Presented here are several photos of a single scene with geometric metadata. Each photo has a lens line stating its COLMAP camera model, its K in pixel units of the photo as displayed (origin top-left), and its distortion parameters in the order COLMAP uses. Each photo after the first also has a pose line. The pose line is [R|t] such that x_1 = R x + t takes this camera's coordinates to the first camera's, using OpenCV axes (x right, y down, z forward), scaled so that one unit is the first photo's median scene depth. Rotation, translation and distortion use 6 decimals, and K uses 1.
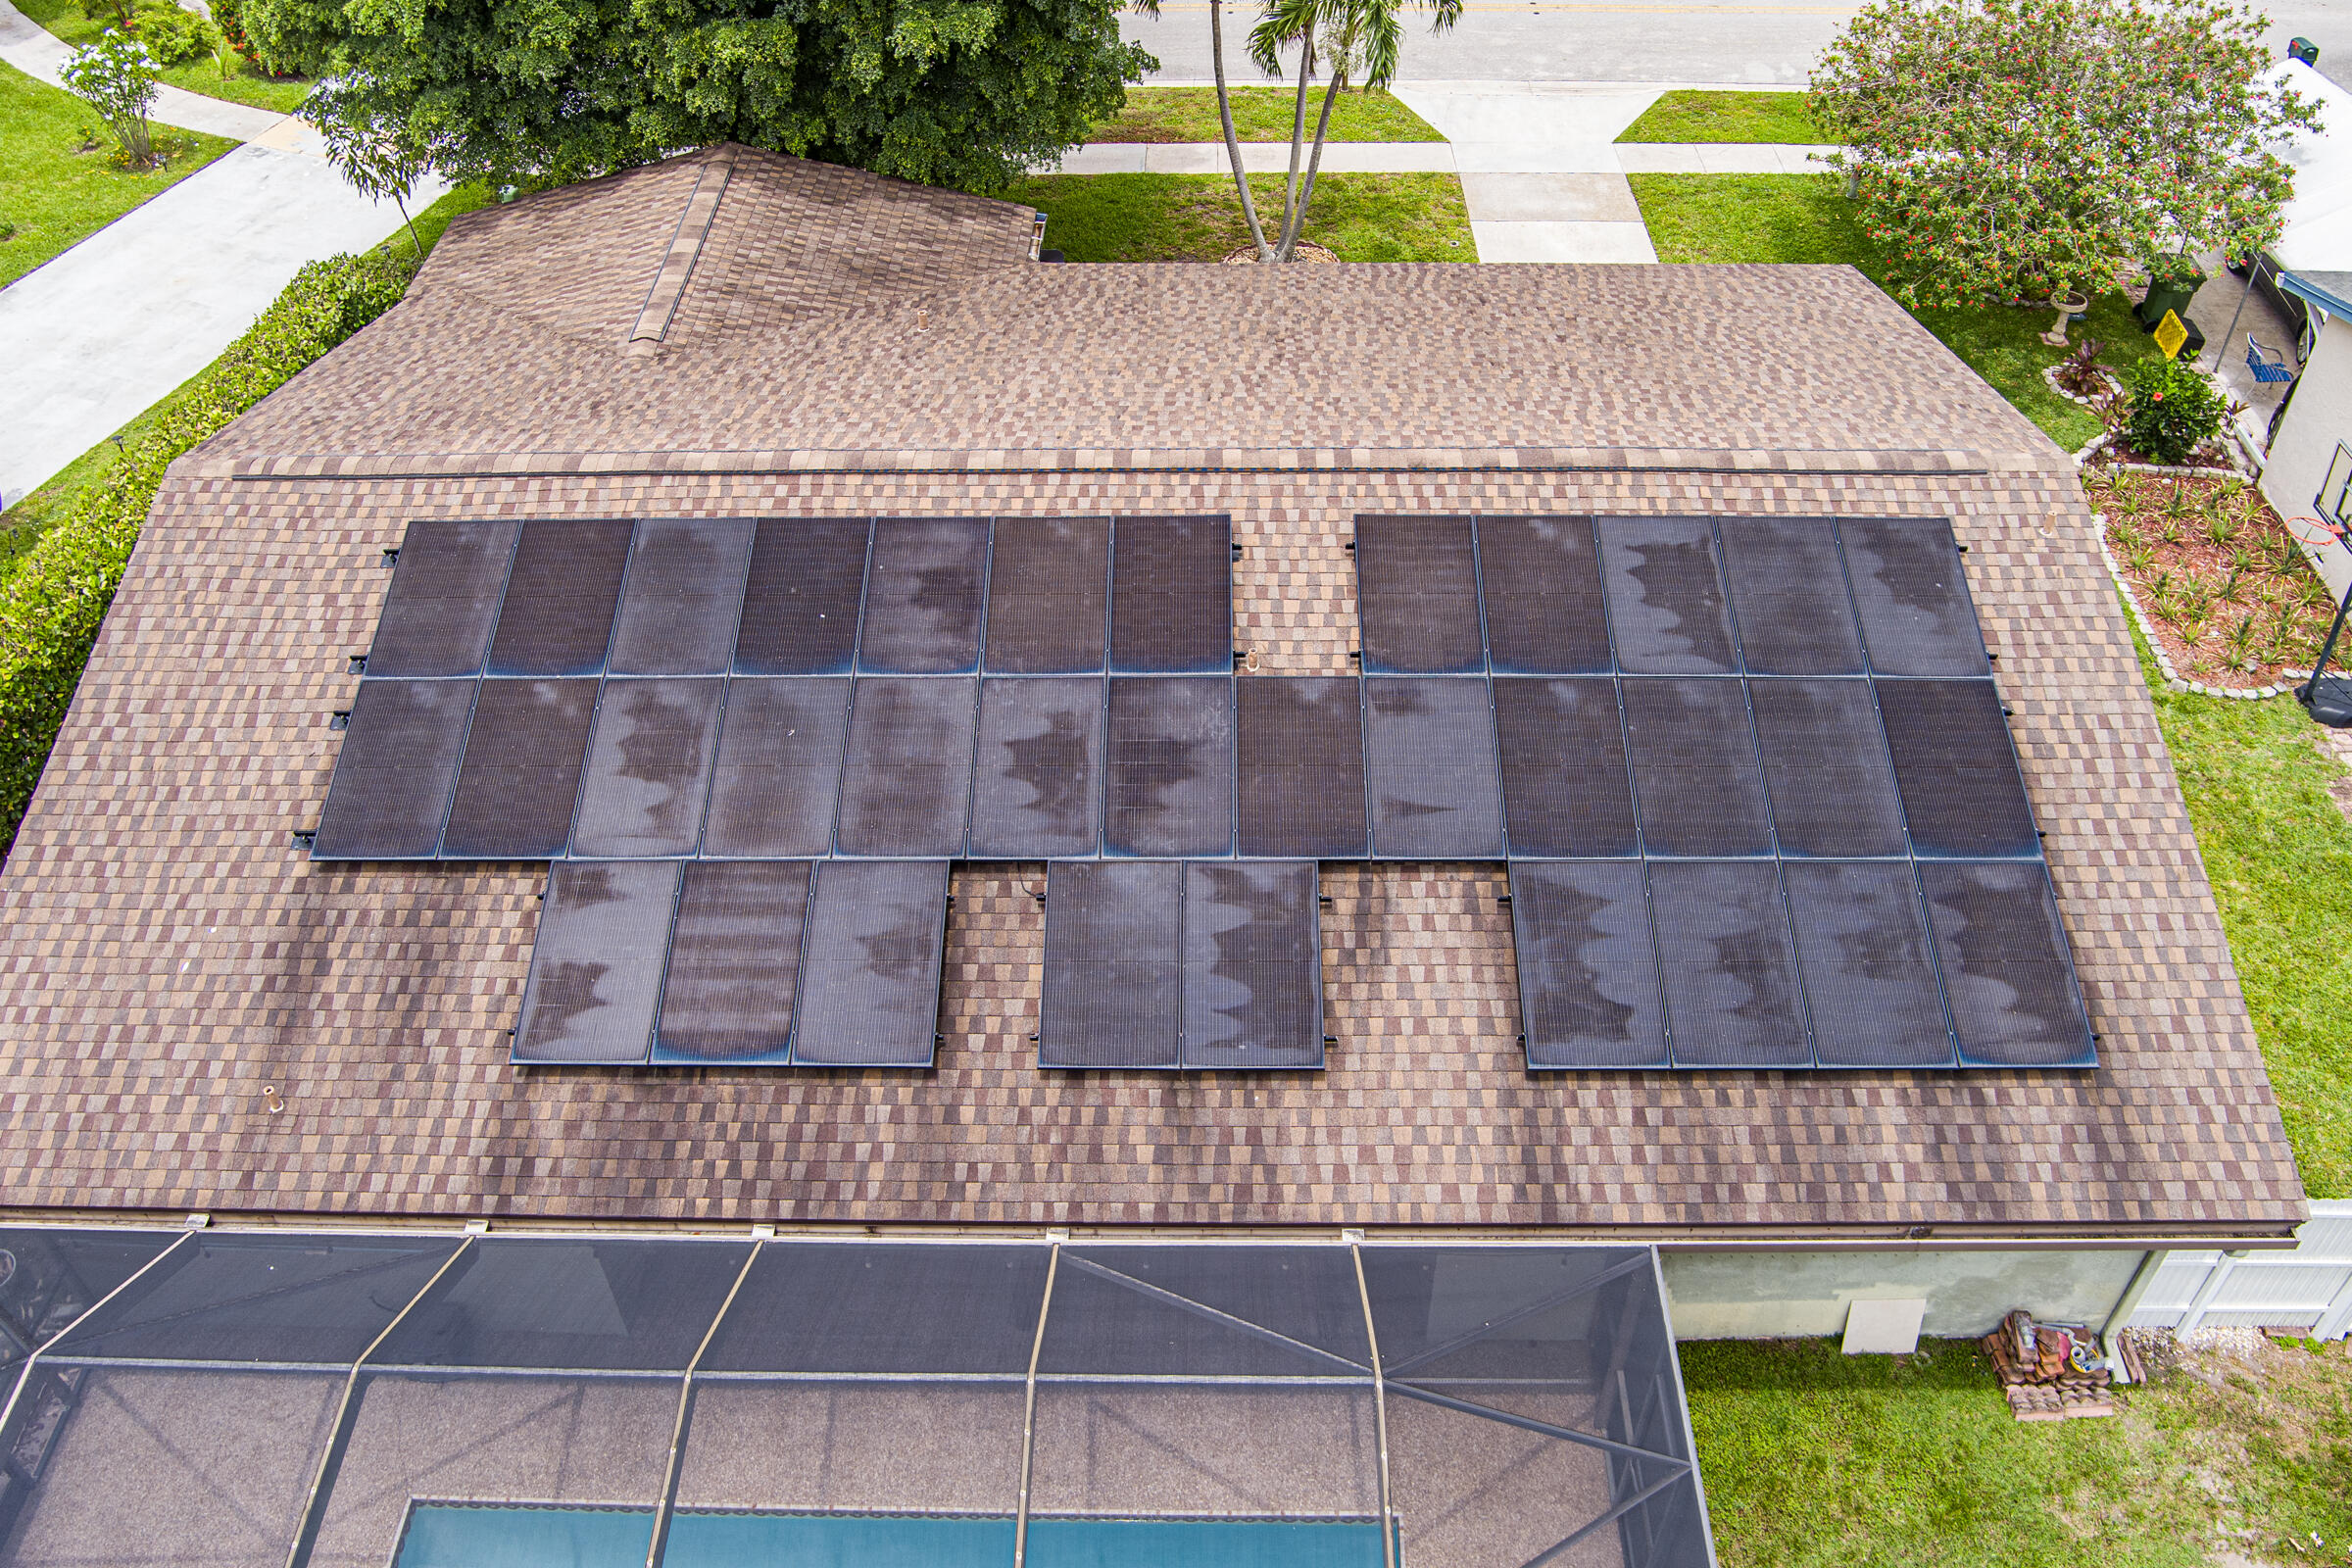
lens RADIAL K [[1903.9, 0, 1183.0], [0, 1903.9, 787.4], [0, 0, 1]] dist [-0.076850, 0.026390]
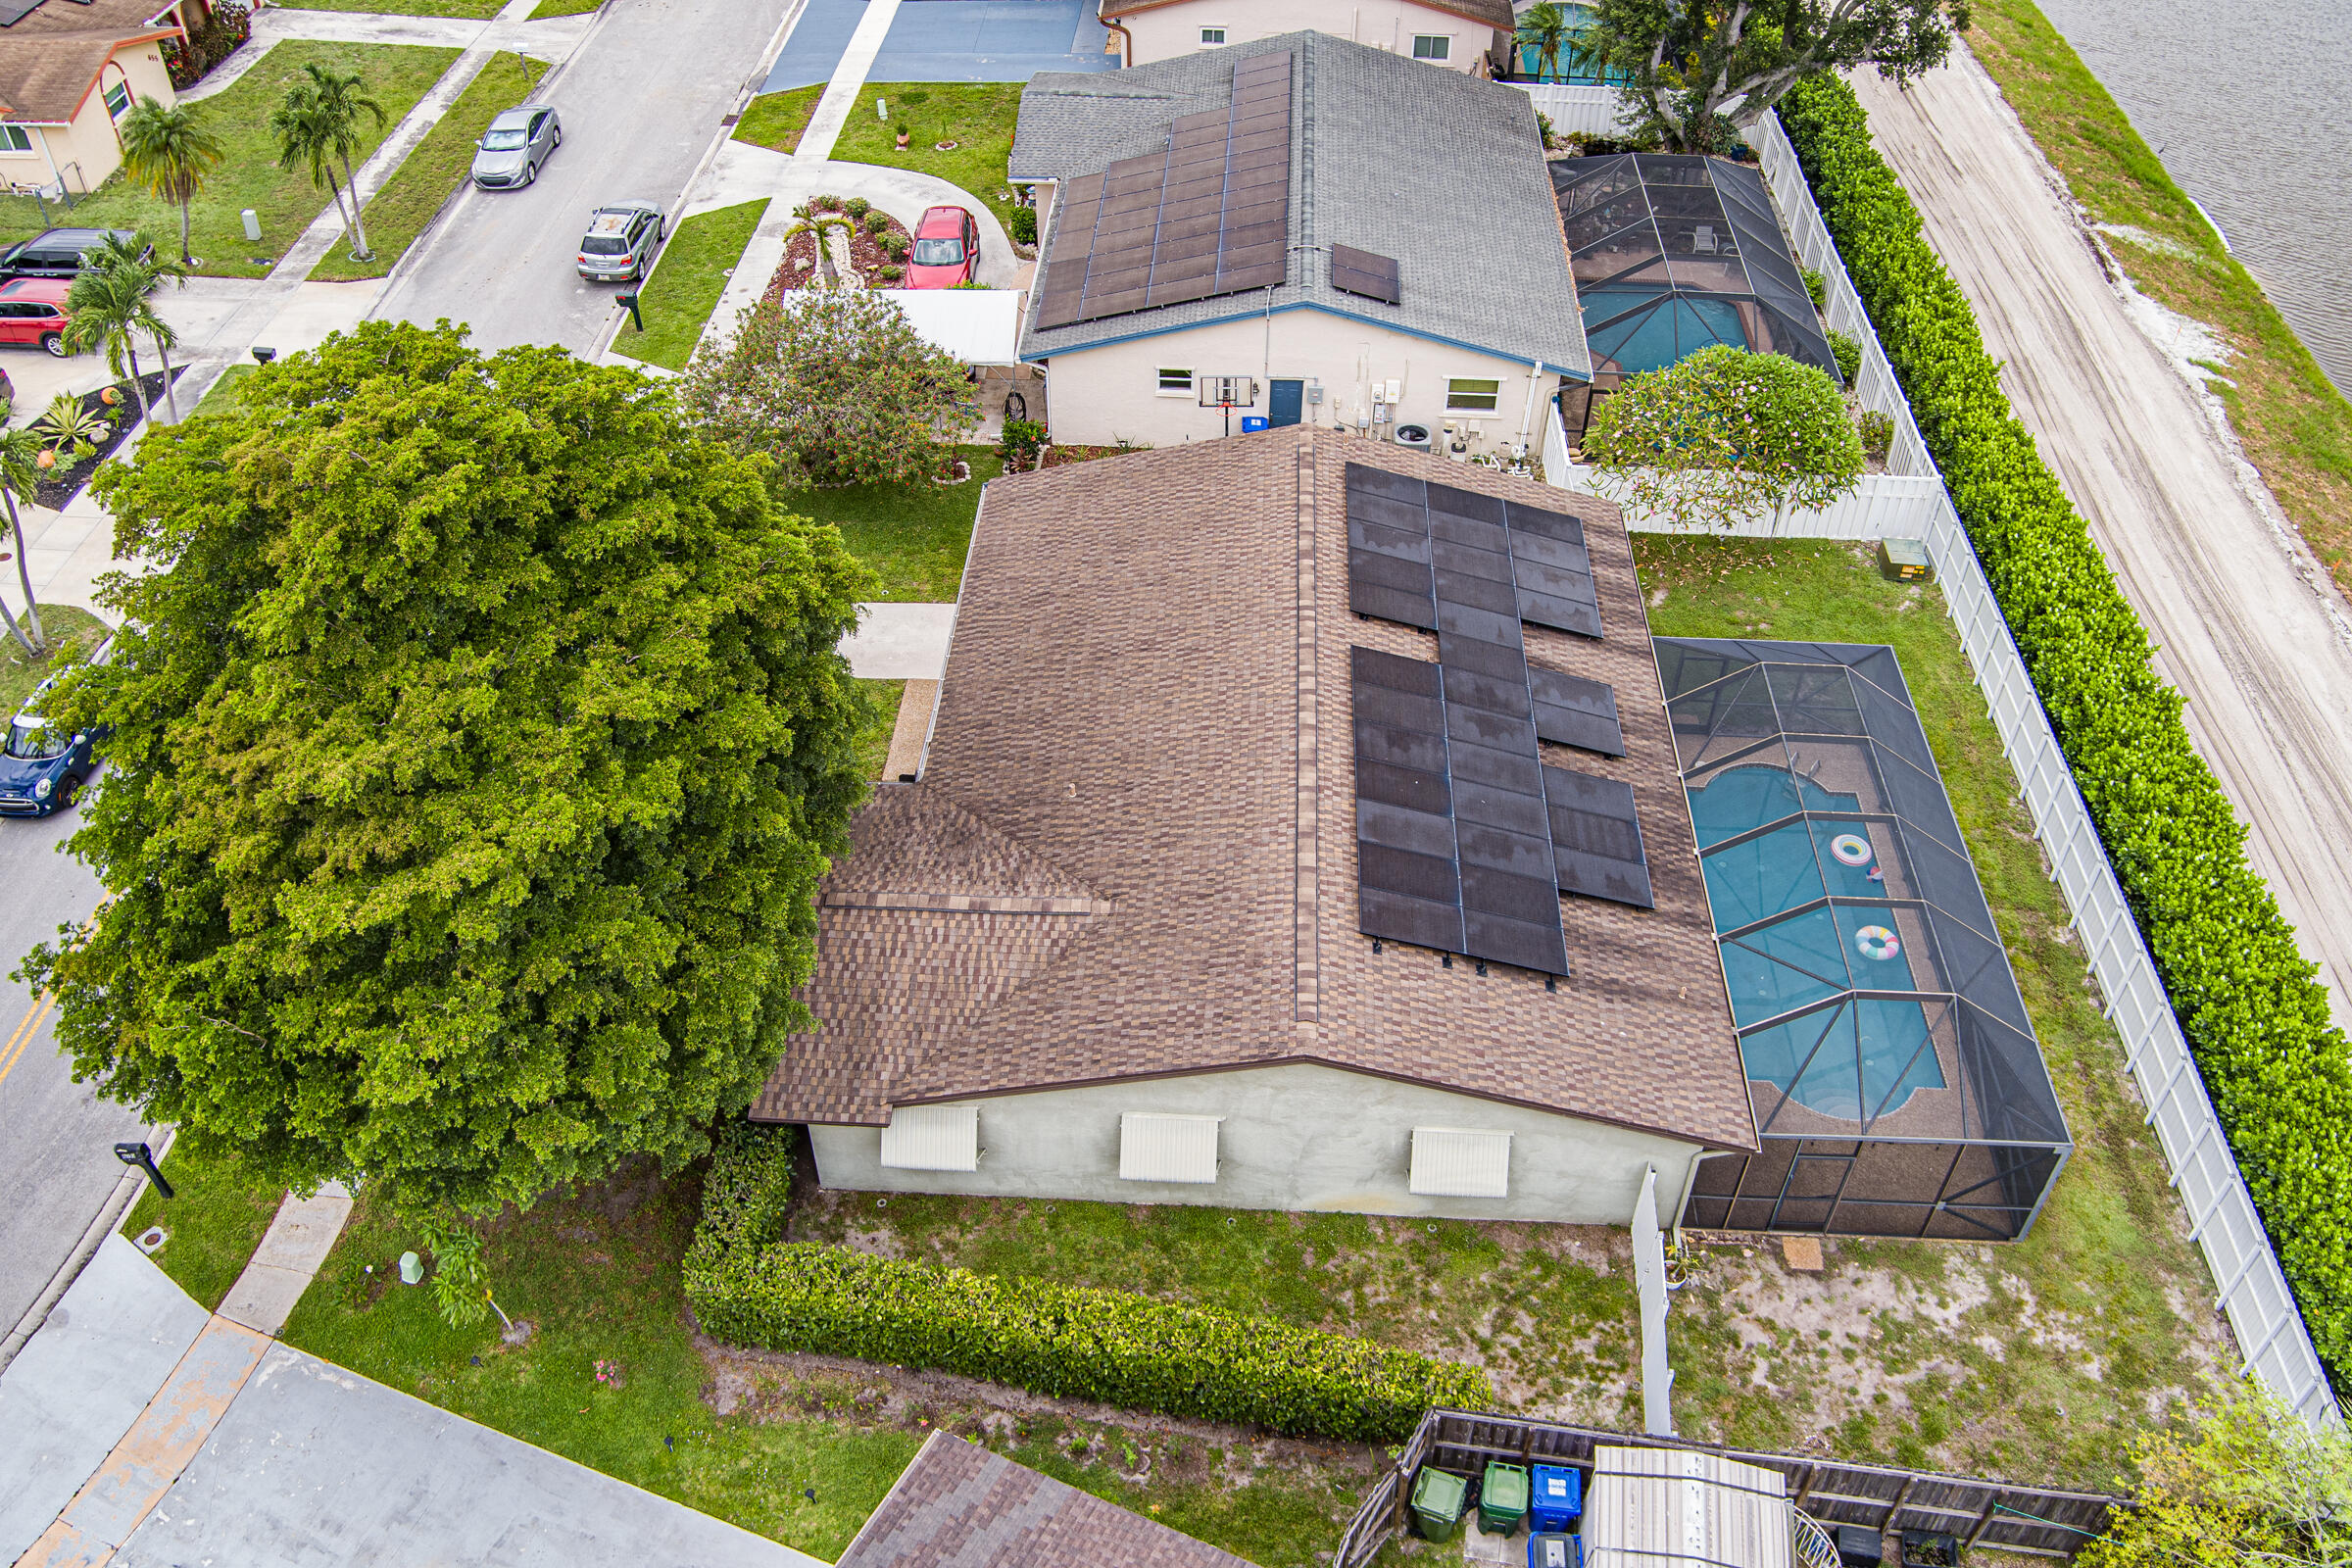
lens RADIAL K [[1903.9, 0, 1178.3], [0, 1903.9, 770.6], [0, 0, 1]] dist [-0.076850, 0.026390]
pose [[0.034196, -0.657299, 0.752854, -1.792731], [0.678214, 0.568555, 0.465587, -1.268772], [-0.734069, 0.494674, 0.465232, 0.237162]]
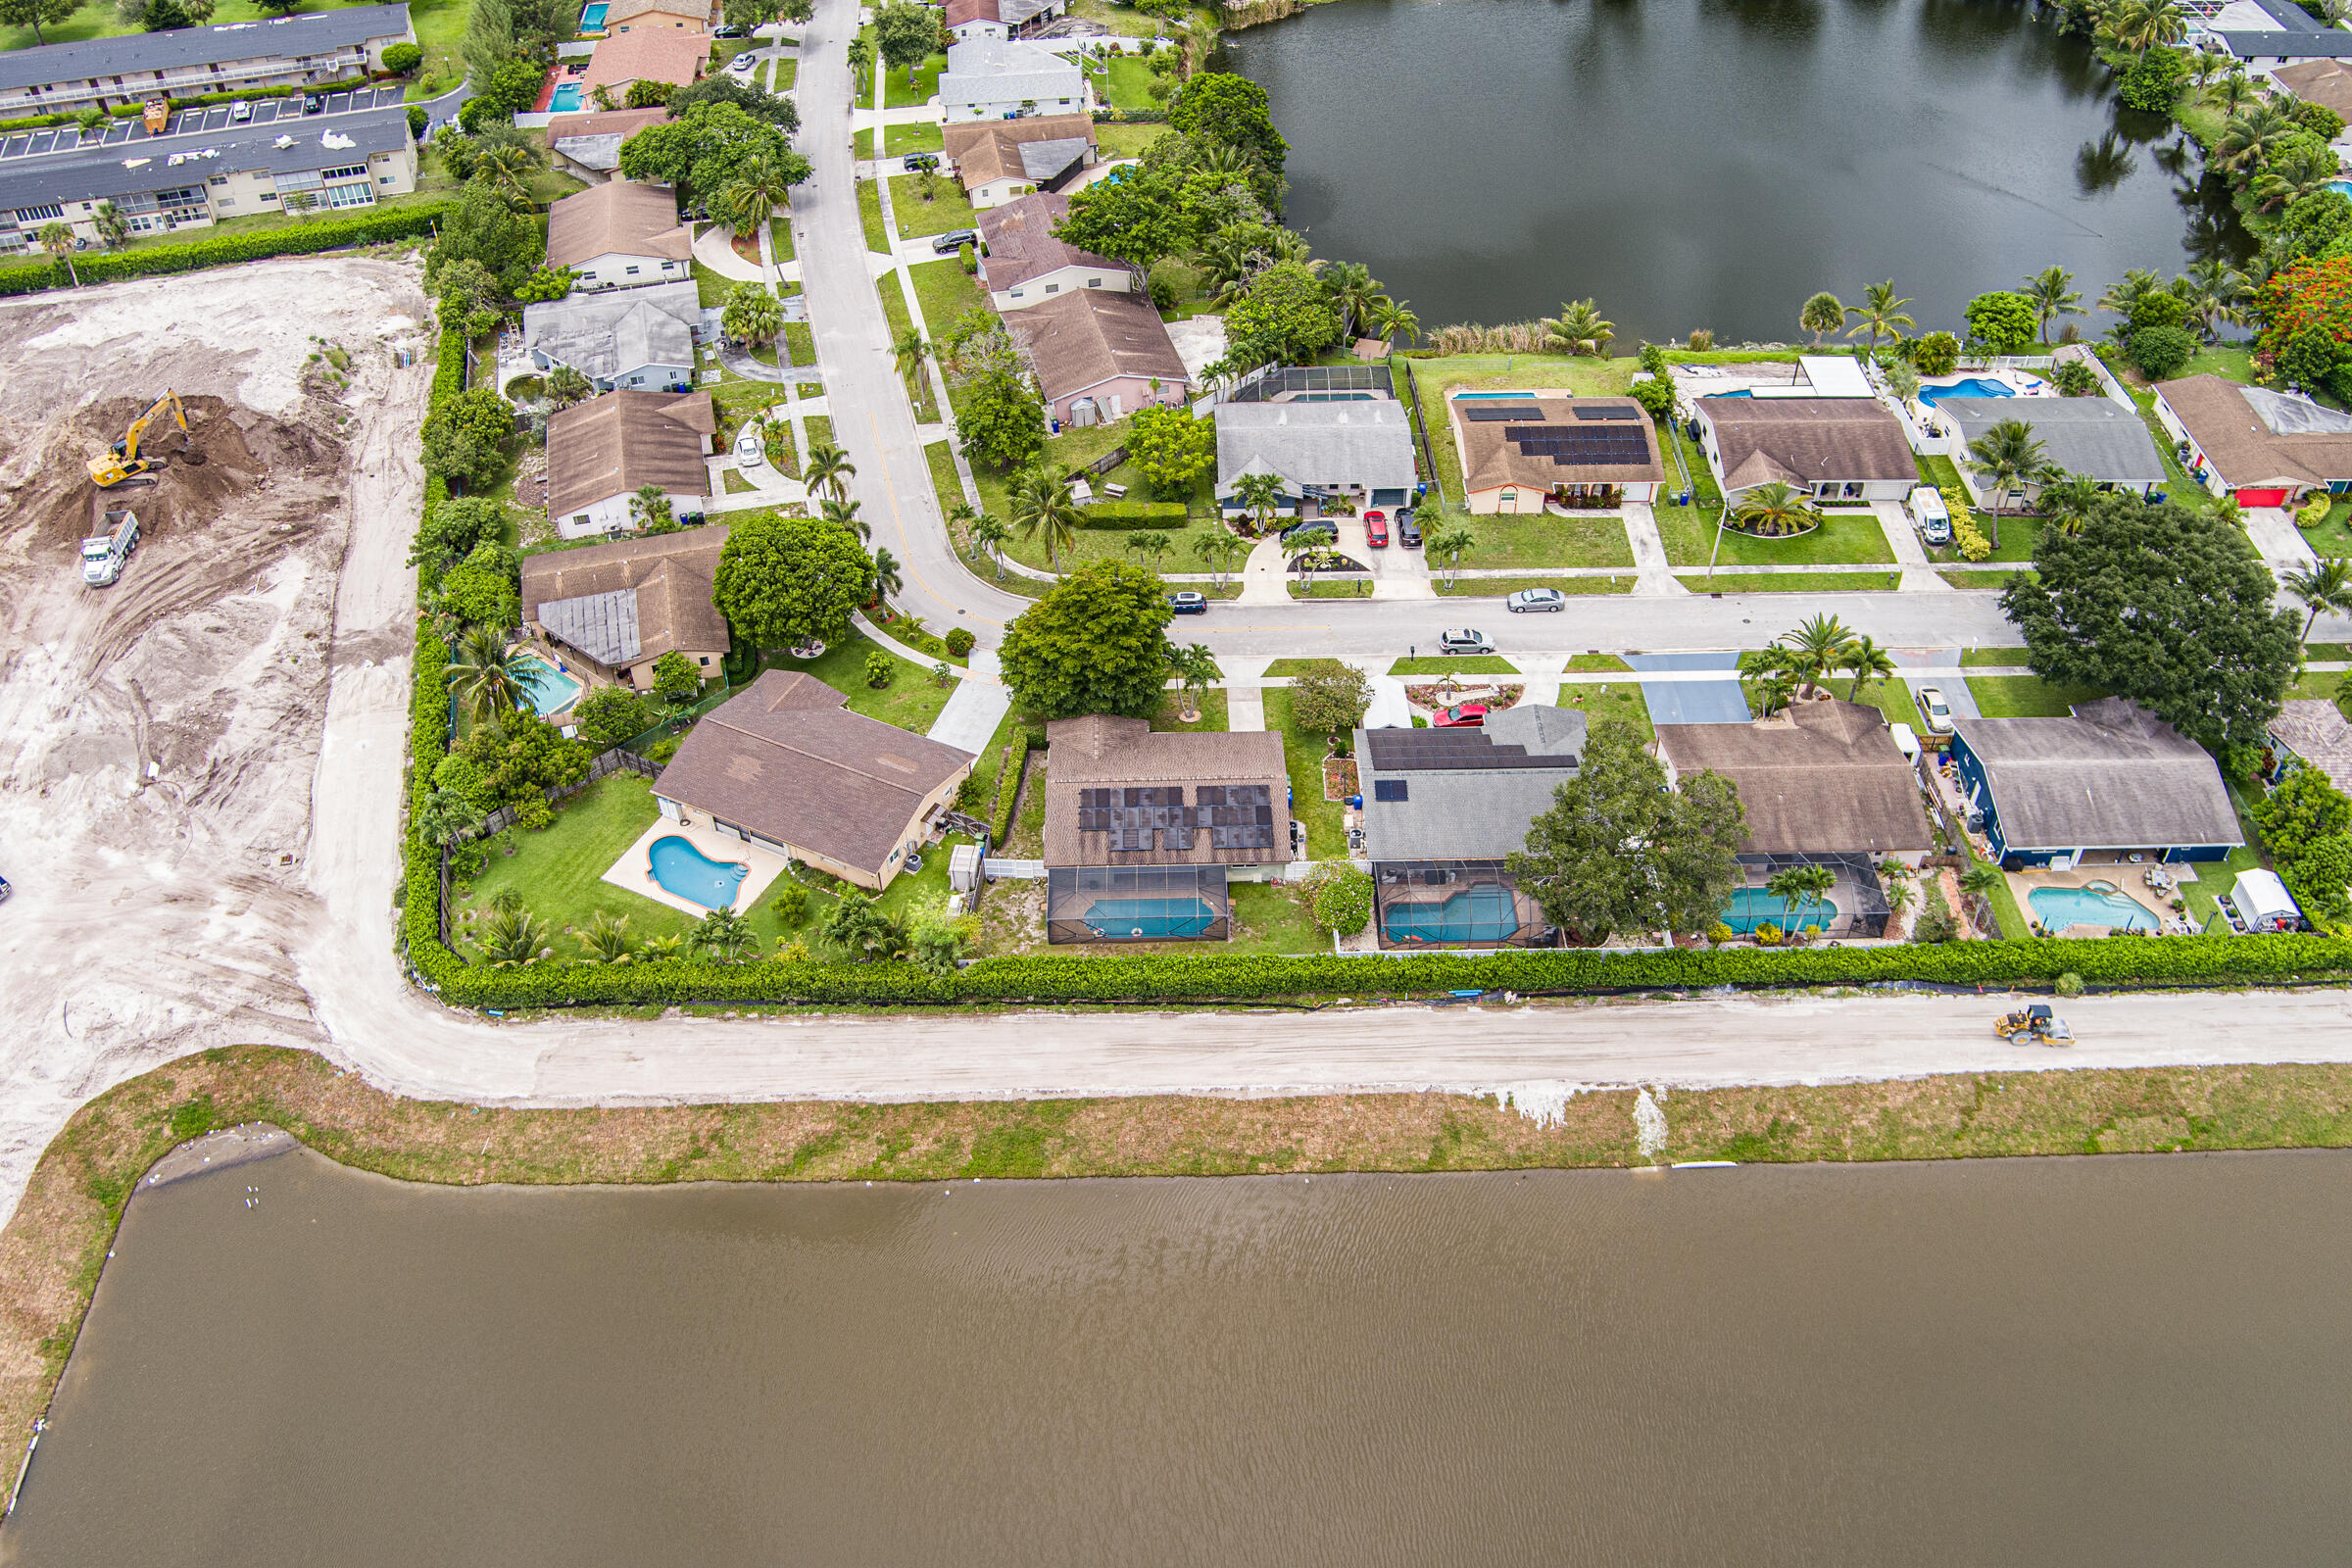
lens RADIAL K [[1903.9, 0, 1180.4], [0, 1903.9, 778.9], [0, 0, 1]] dist [-0.076850, 0.026390]
pose [[0.999385, -0.021714, 0.027519, -0.224165], [0.021816, 0.999756, -0.003398, -0.159633], [-0.027439, 0.003996, 0.999615, -7.826796]]
